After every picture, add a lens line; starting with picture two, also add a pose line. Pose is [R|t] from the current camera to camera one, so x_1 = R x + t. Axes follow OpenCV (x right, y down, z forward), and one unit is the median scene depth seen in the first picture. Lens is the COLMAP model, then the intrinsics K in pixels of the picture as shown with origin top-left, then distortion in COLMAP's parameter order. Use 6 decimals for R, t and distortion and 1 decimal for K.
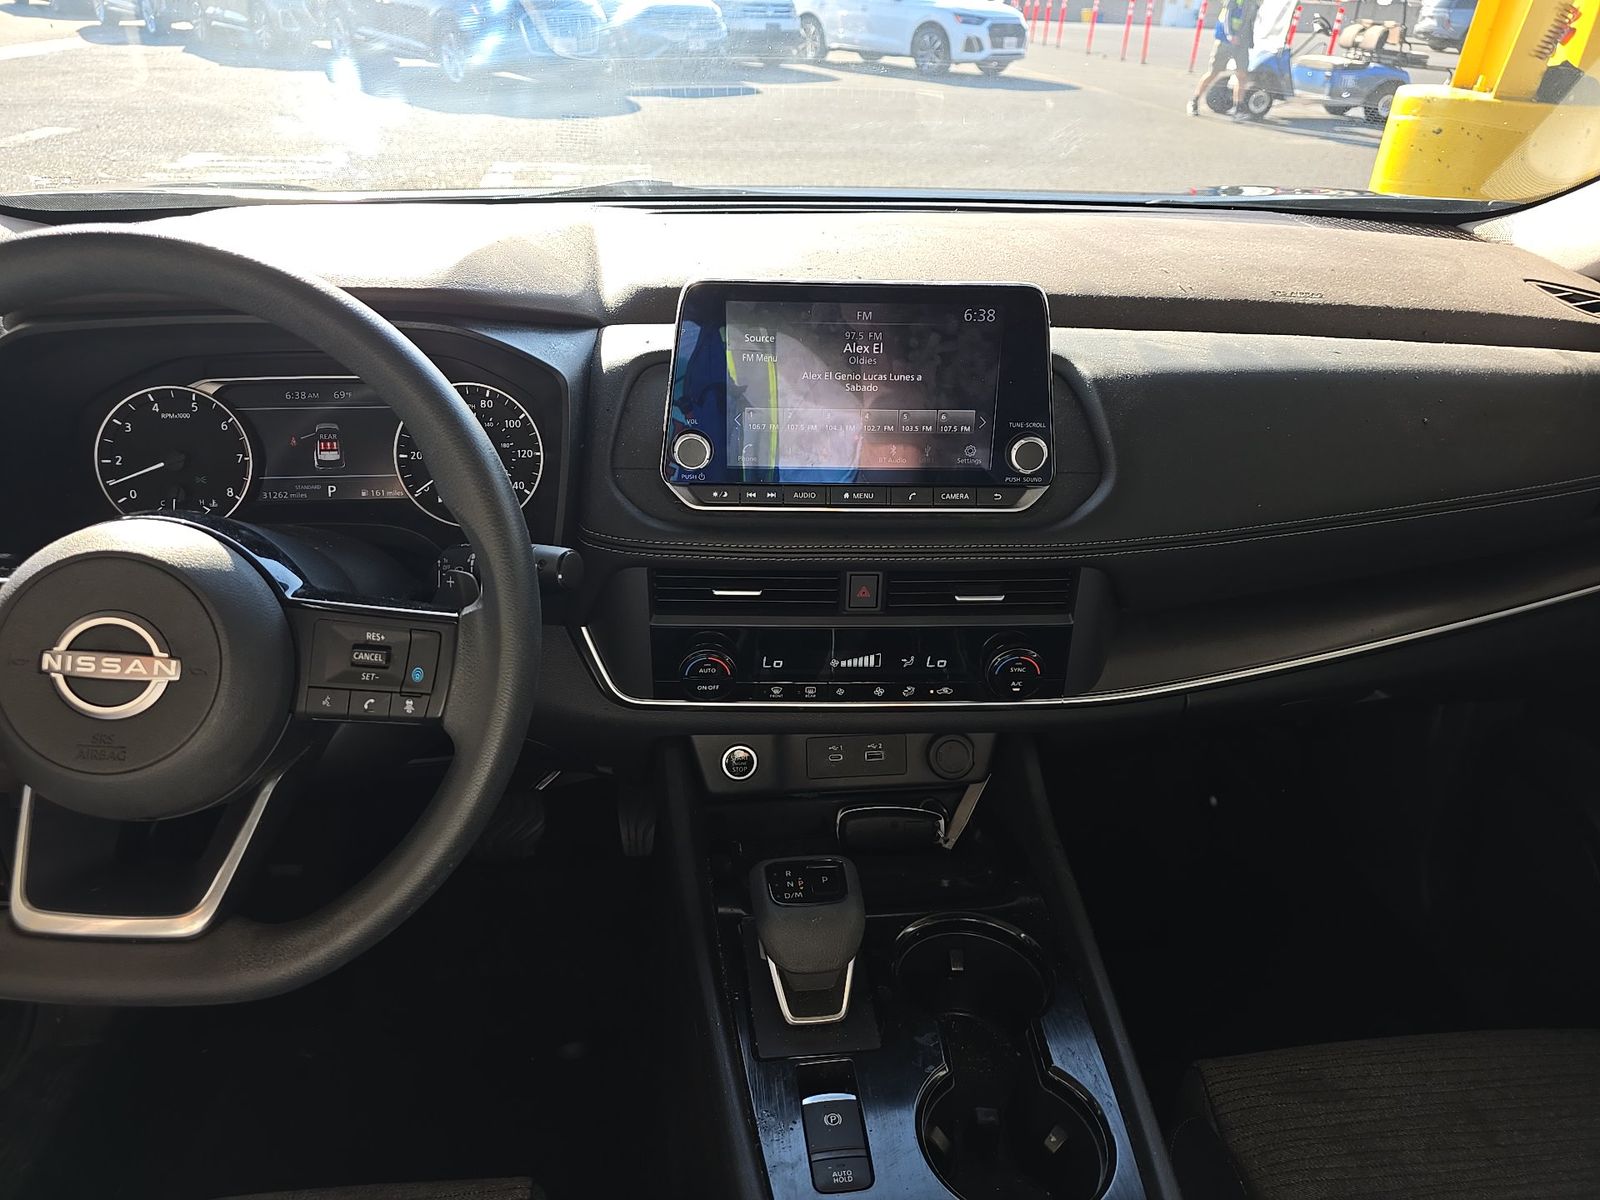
lens RADIAL K [[1080.0, 0, 804.9], [0, 1080.0, 598.8], [0, 0, 1]] dist [0.041858, -0.027714]
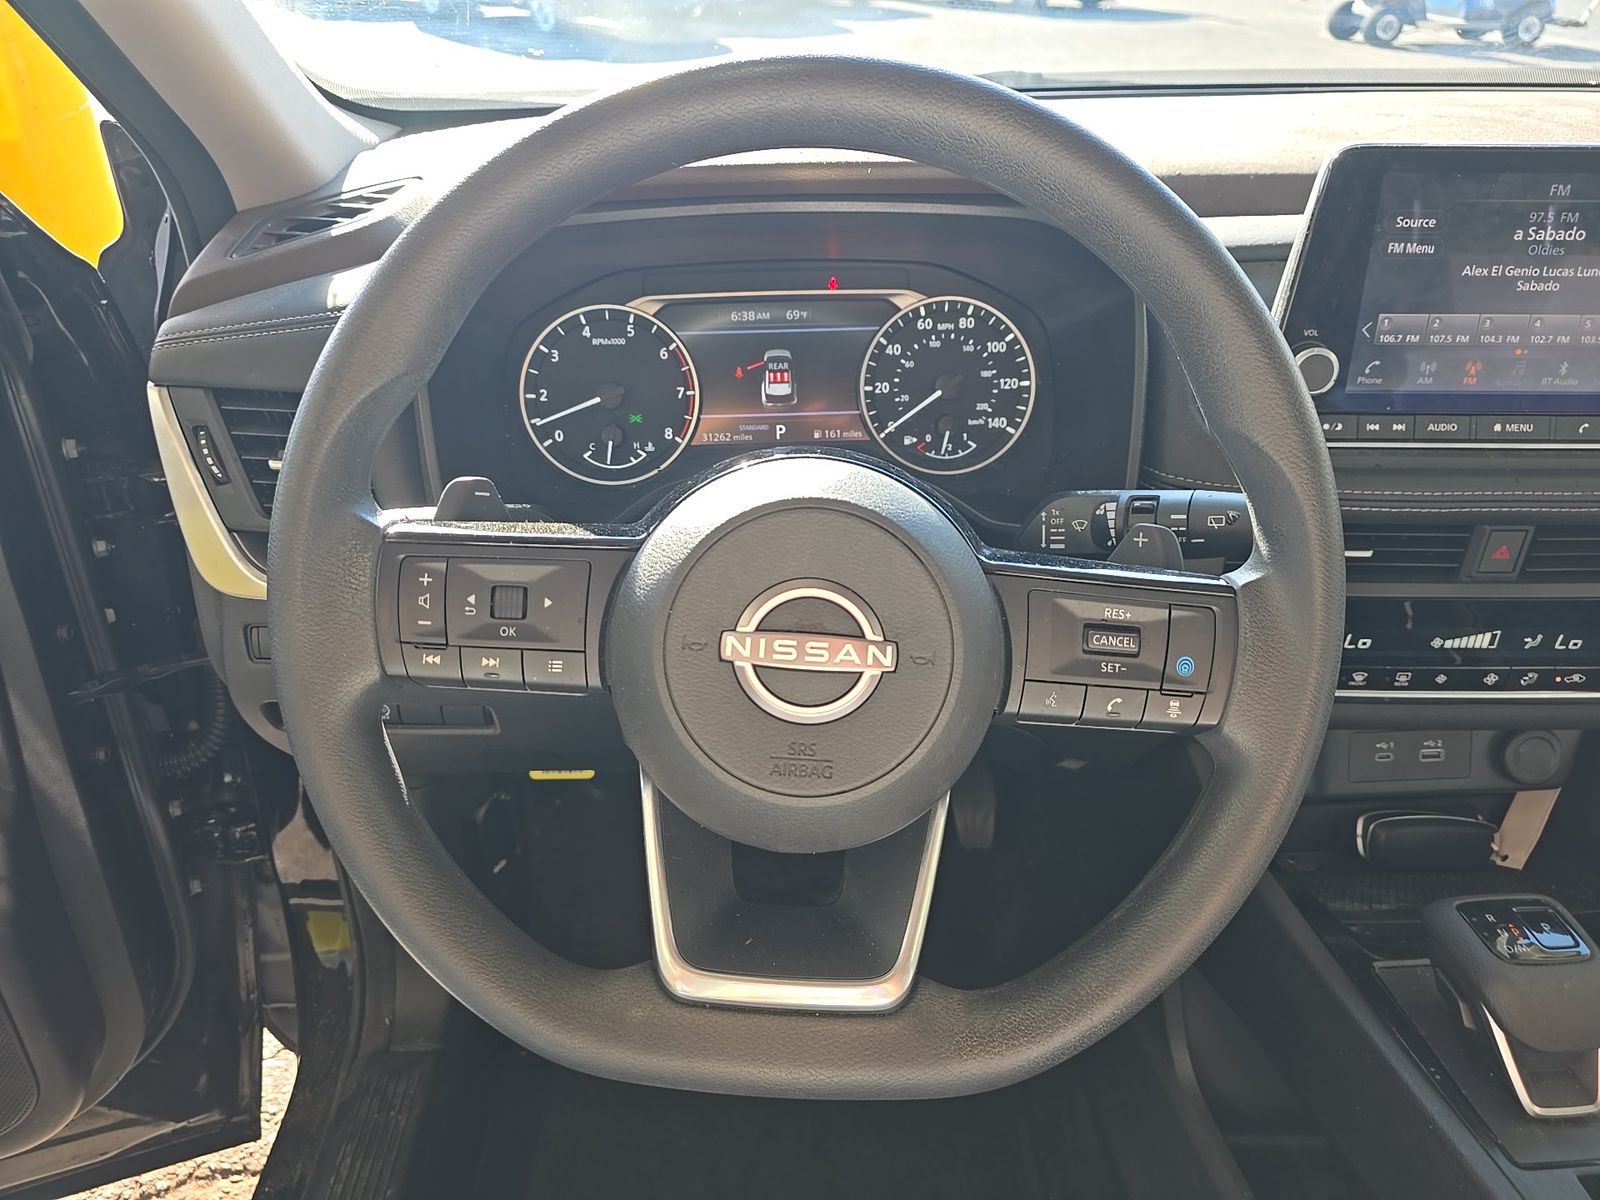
lens RADIAL K [[1080.0, 0, 796.2], [0, 1080.0, 603.6], [0, 0, 1]] dist [0.041858, -0.027714]
pose [[0.998271, 0.004125, -0.058632, -0.391890], [-0.001700, 0.999143, 0.041345, -0.001350], [0.058752, -0.041174, 0.997423, 0.174903]]
